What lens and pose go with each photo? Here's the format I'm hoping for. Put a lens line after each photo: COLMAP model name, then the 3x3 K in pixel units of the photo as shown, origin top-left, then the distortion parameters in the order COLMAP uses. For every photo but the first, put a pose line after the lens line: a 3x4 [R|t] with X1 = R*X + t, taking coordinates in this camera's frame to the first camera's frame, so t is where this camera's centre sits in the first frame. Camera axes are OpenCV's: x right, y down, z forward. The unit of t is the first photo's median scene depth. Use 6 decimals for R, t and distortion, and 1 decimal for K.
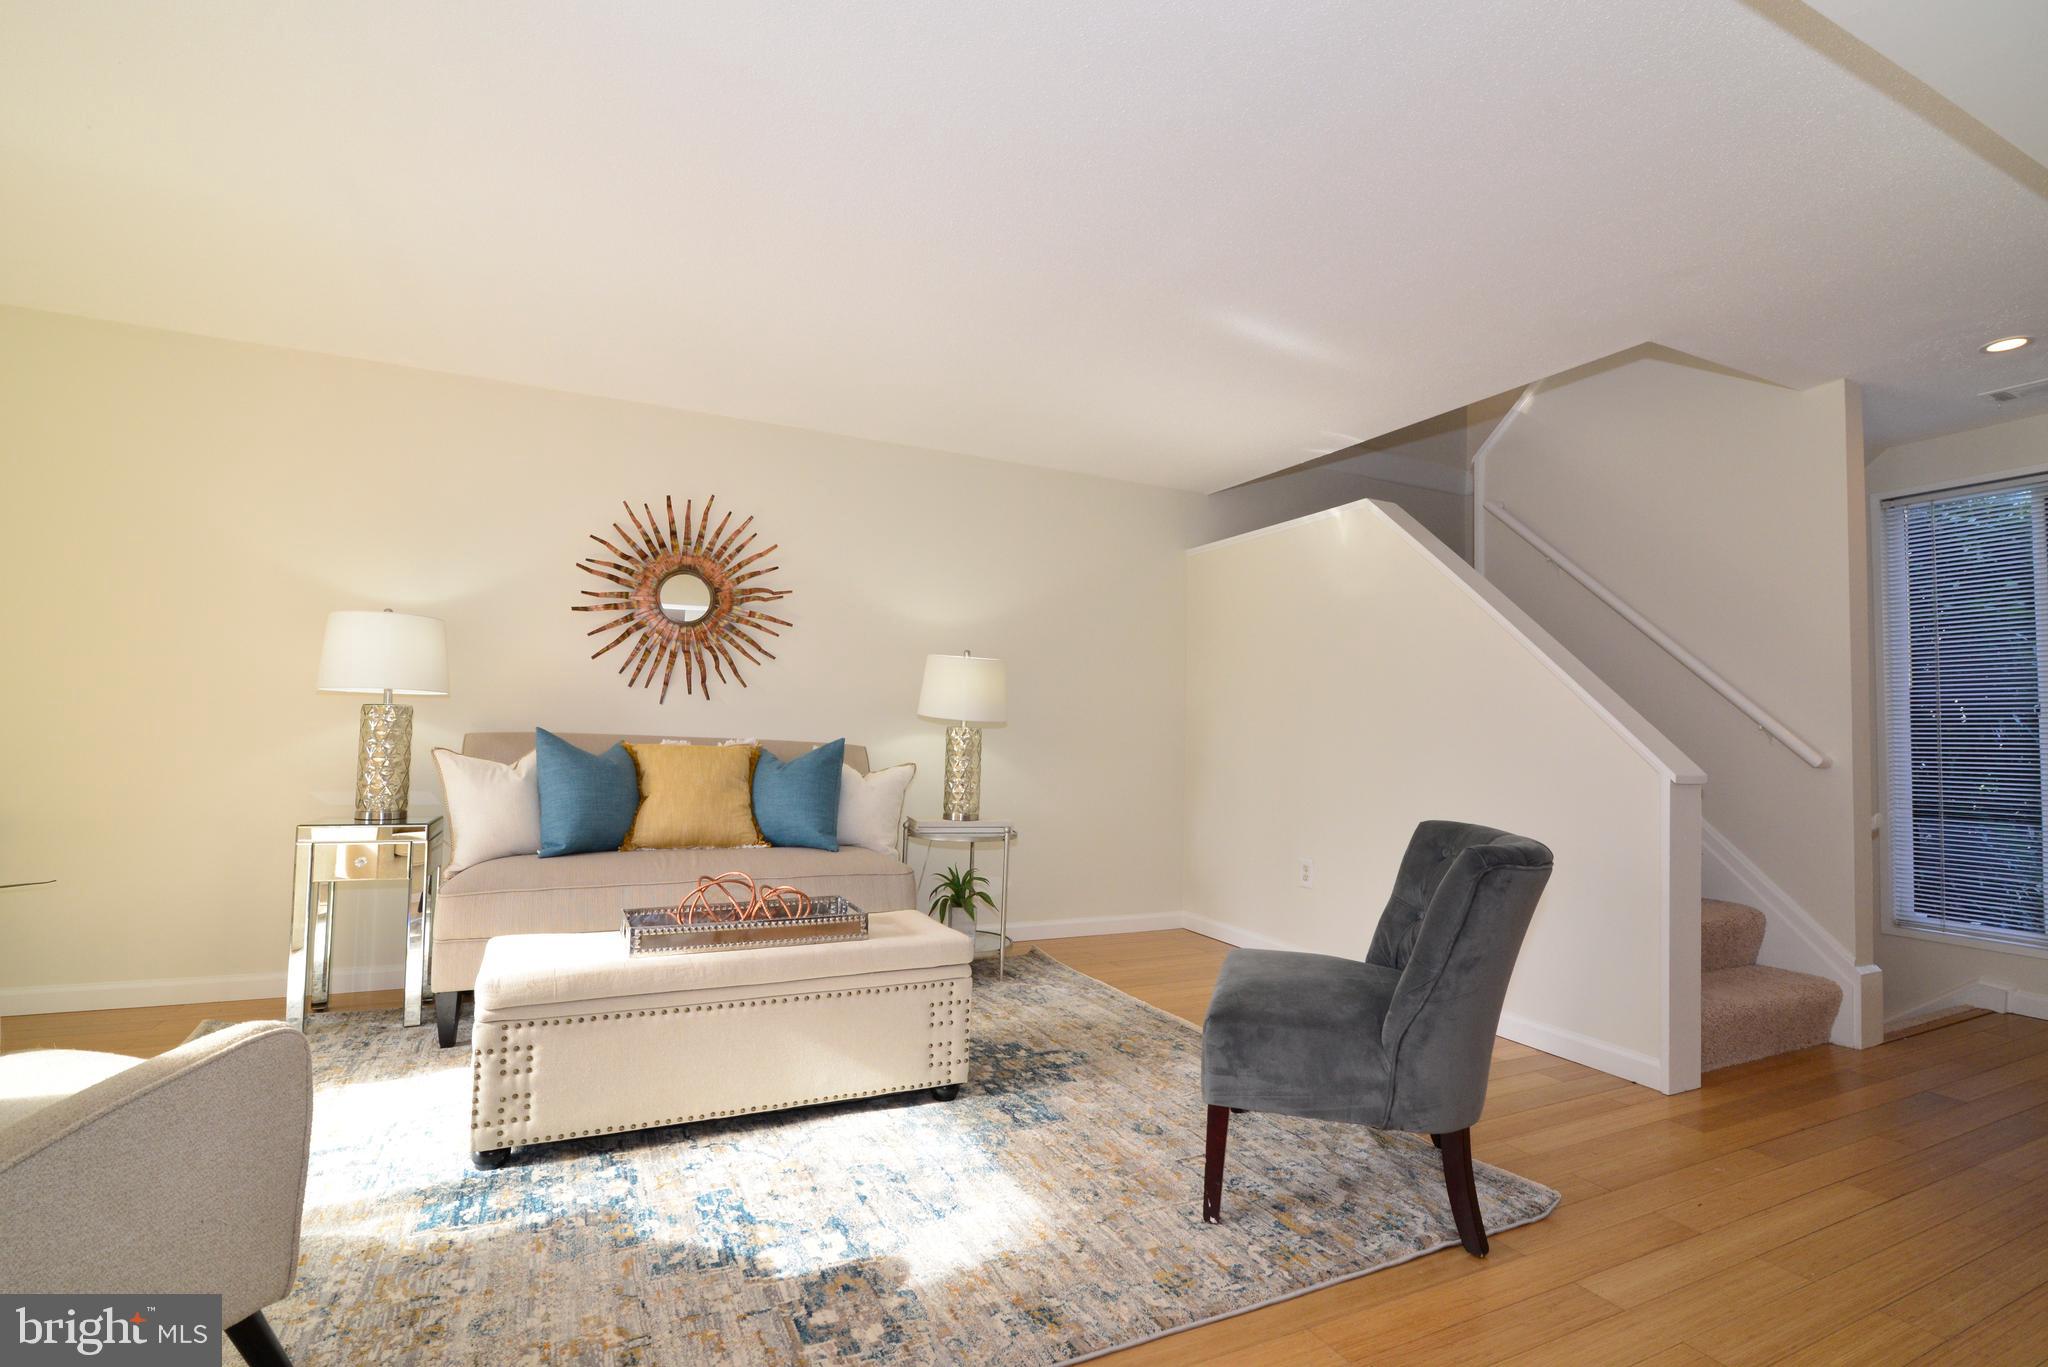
lens RADIAL K [[932.1, 0, 1017.1], [0, 932.1, 692.2], [0, 0, 1]] dist [-0.019062, 0.000195]
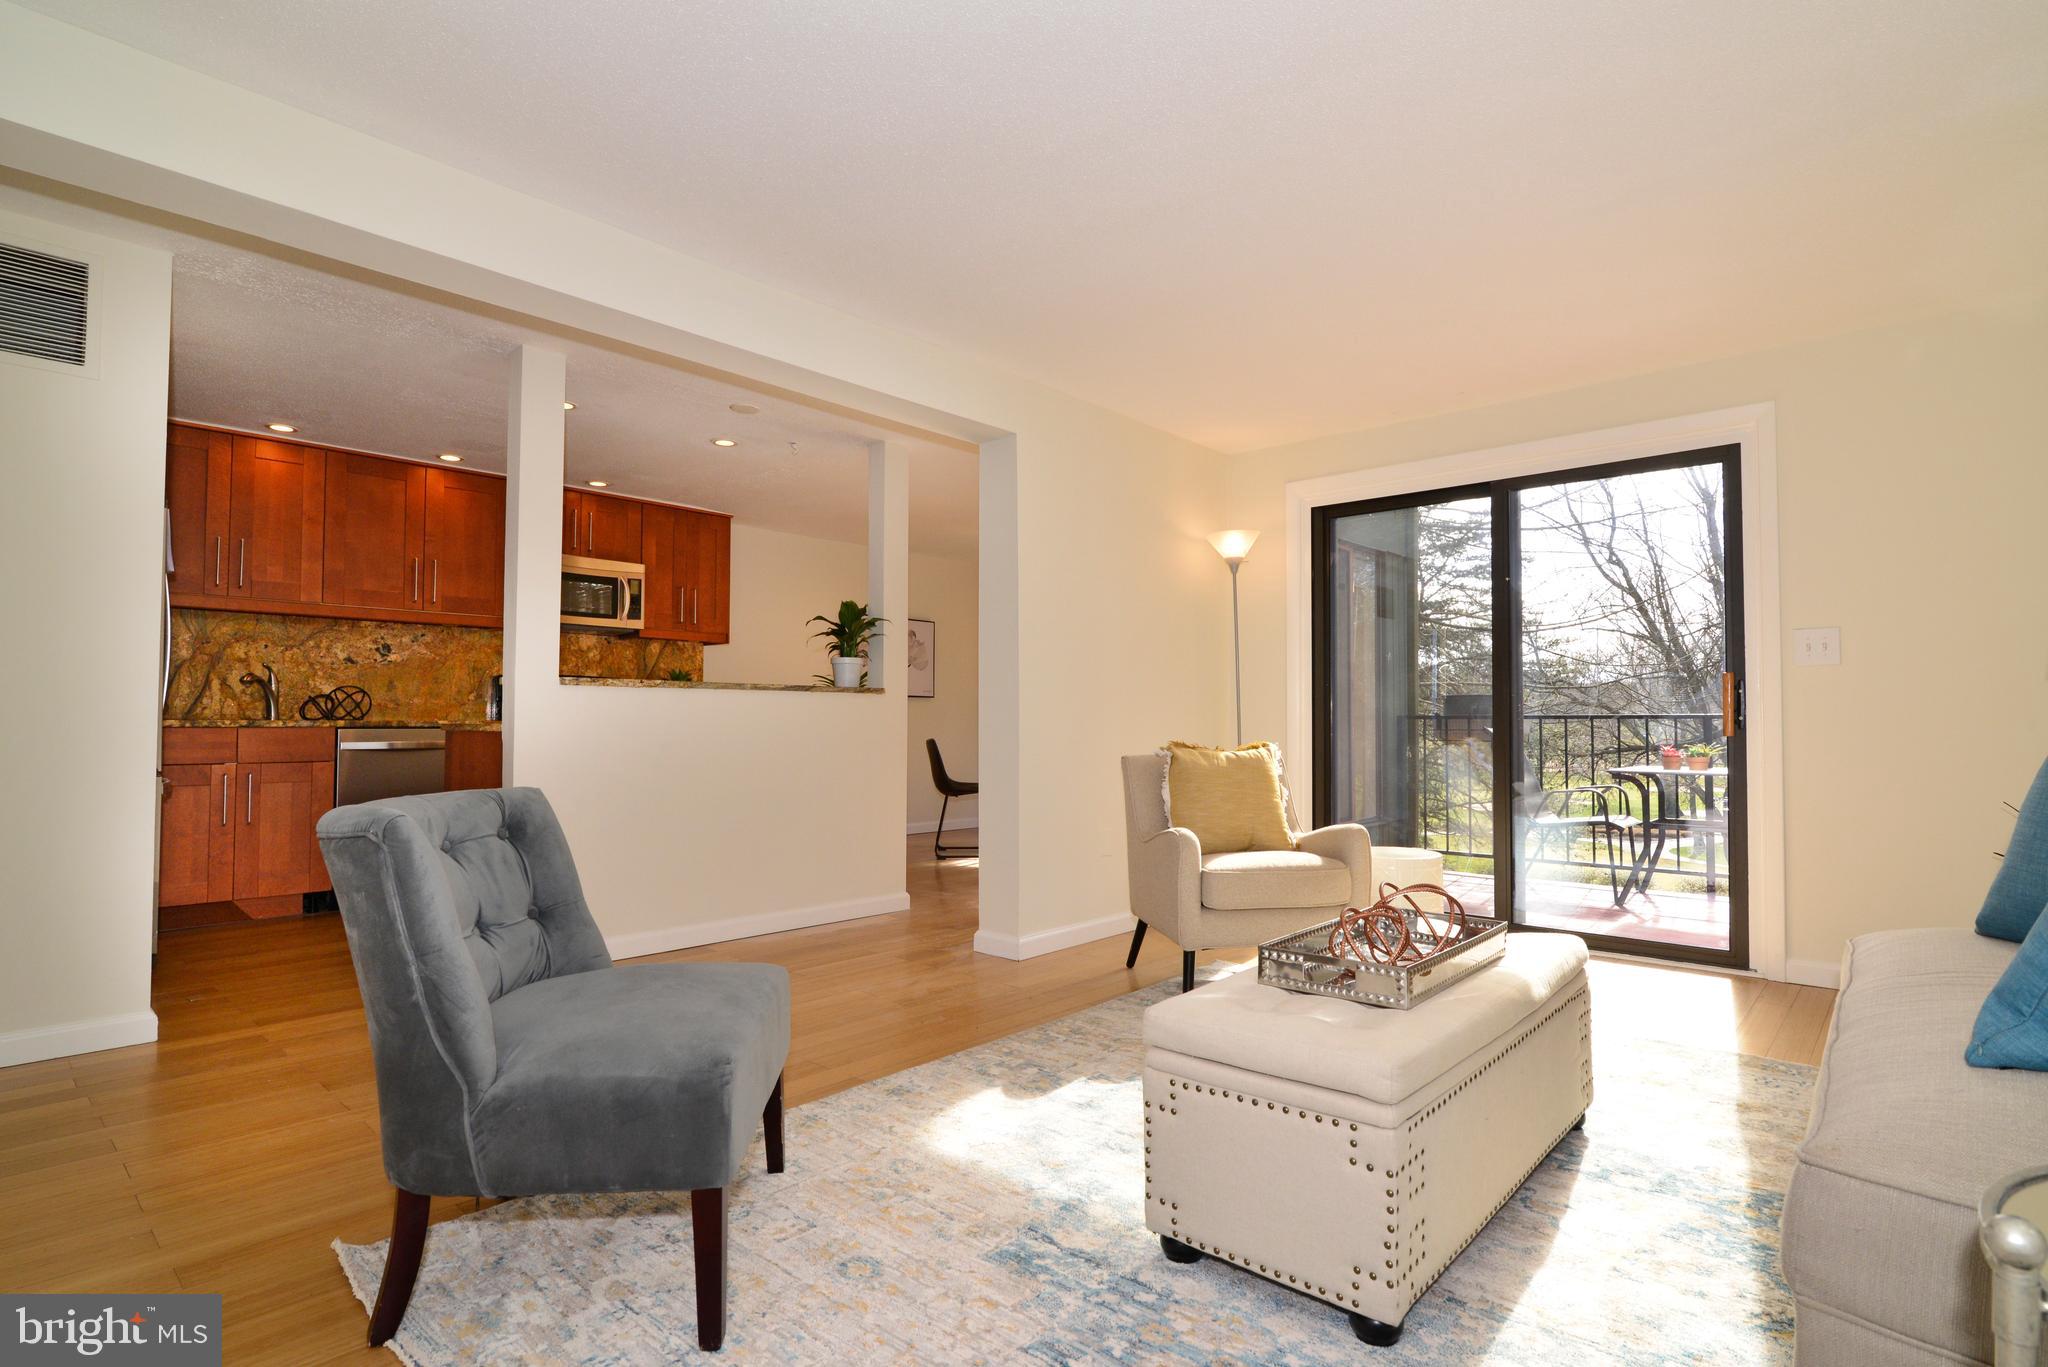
lens RADIAL K [[1021.5, 0, 1024.0], [0, 1021.5, 695.4], [0, 0, 1]] dist [-0.021045, -0.000319]
pose [[-0.921479, -0.034318, -0.386909, 0.314523], [-0.004135, 0.996899, -0.078577, 0.108168], [0.388406, -0.070807, -0.918764, 1.665338]]
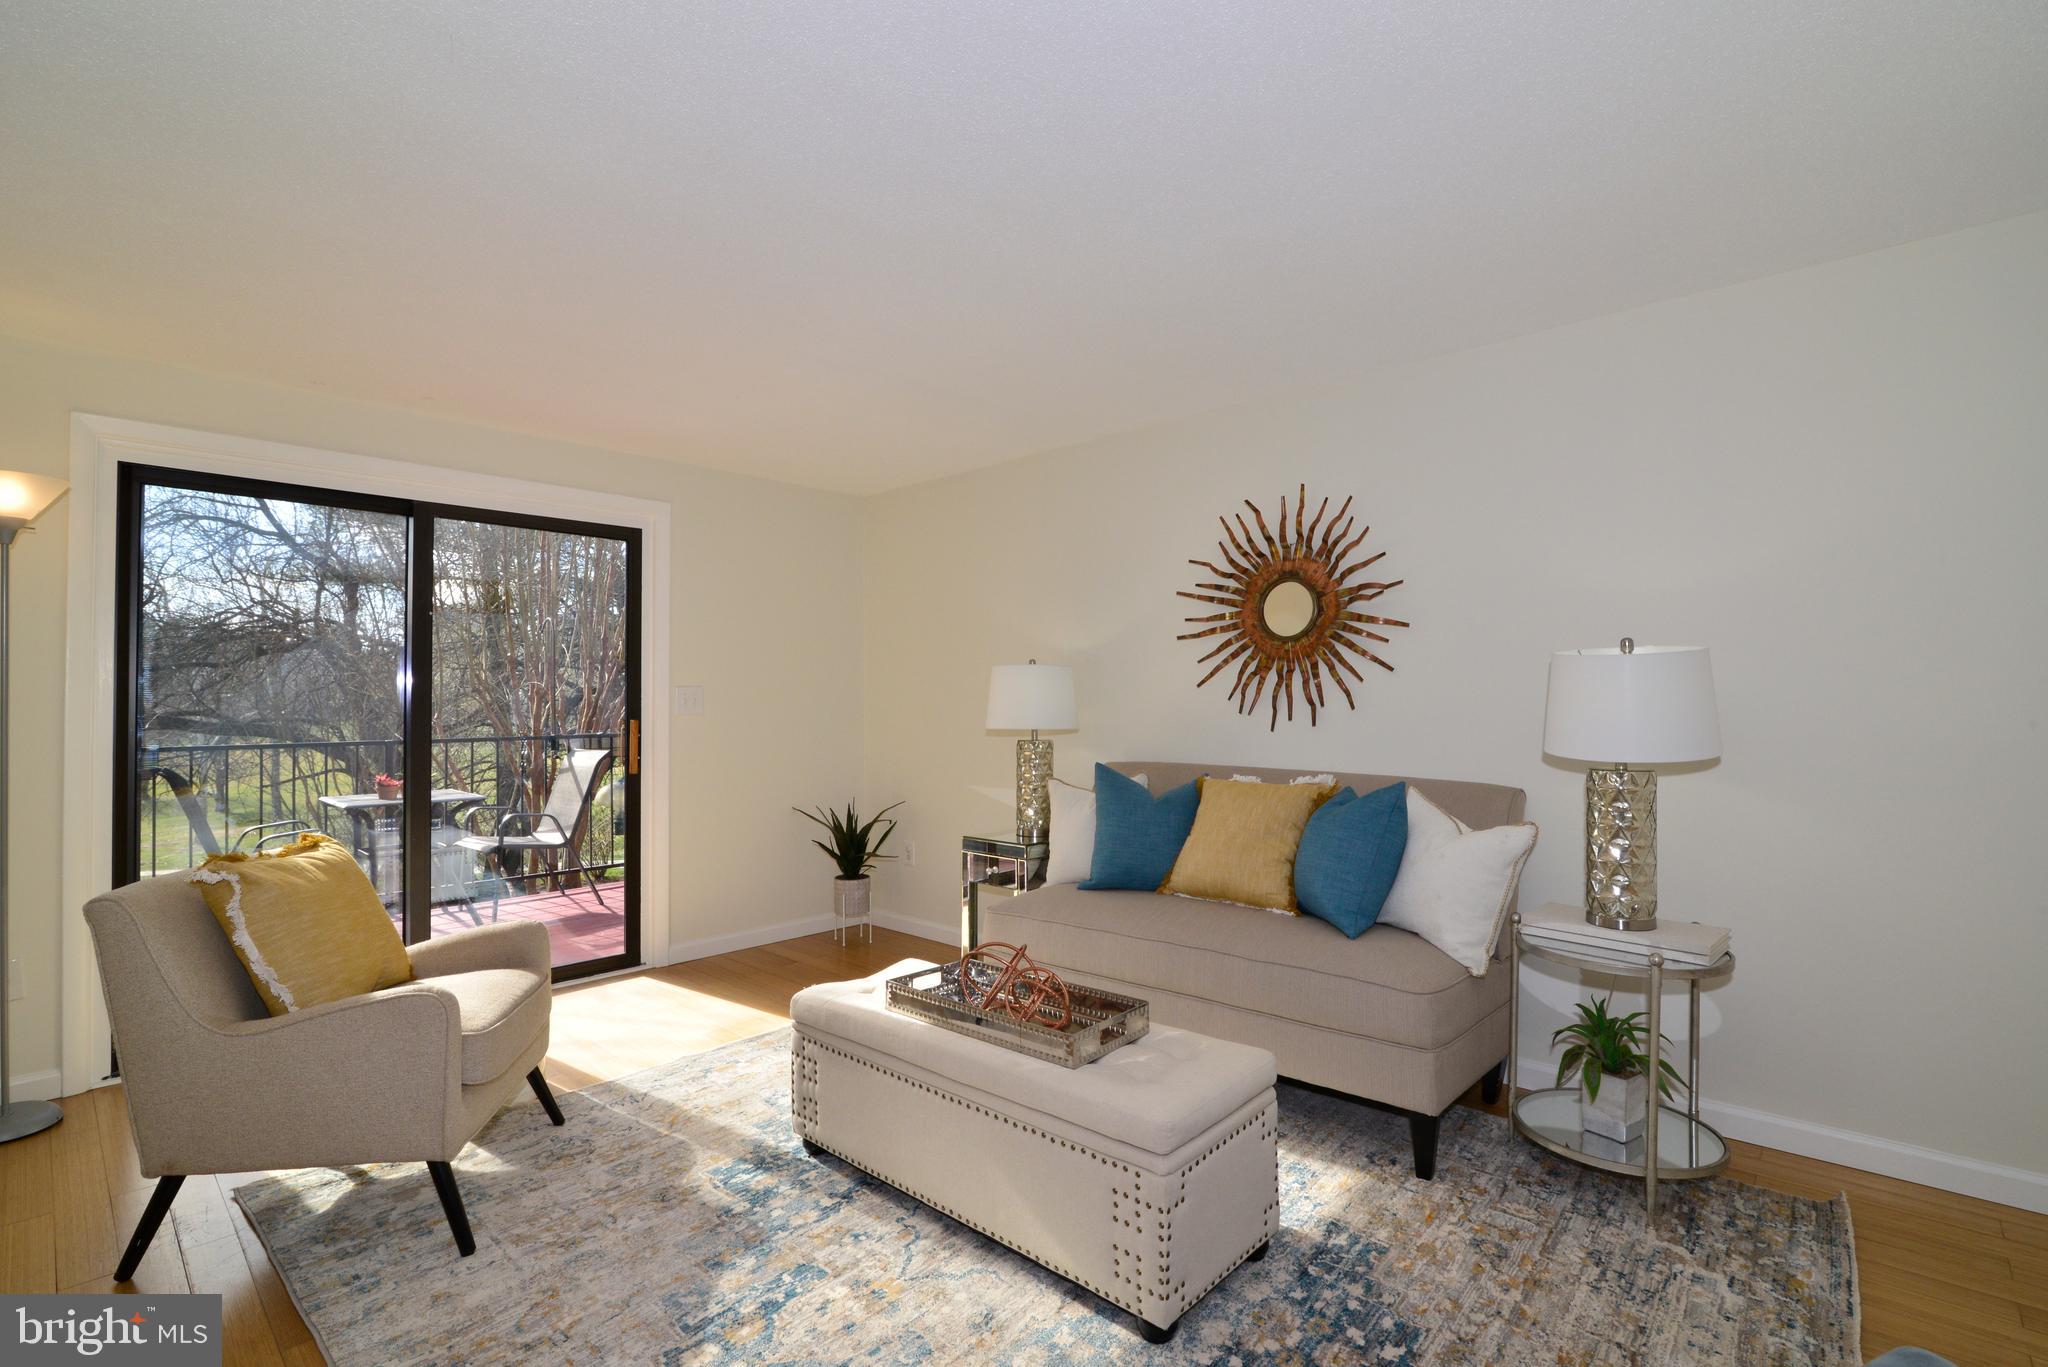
lens RADIAL K [[932.1, 0, 1017.1], [0, 932.1, 692.2], [0, 0, 1]] dist [-0.019062, 0.000195]
pose [[0.375757, -0.035897, -0.926023, 0.551564], [0.056950, 0.998255, -0.015588, -0.038756], [0.924967, -0.046879, 0.377146, 0.679618]]
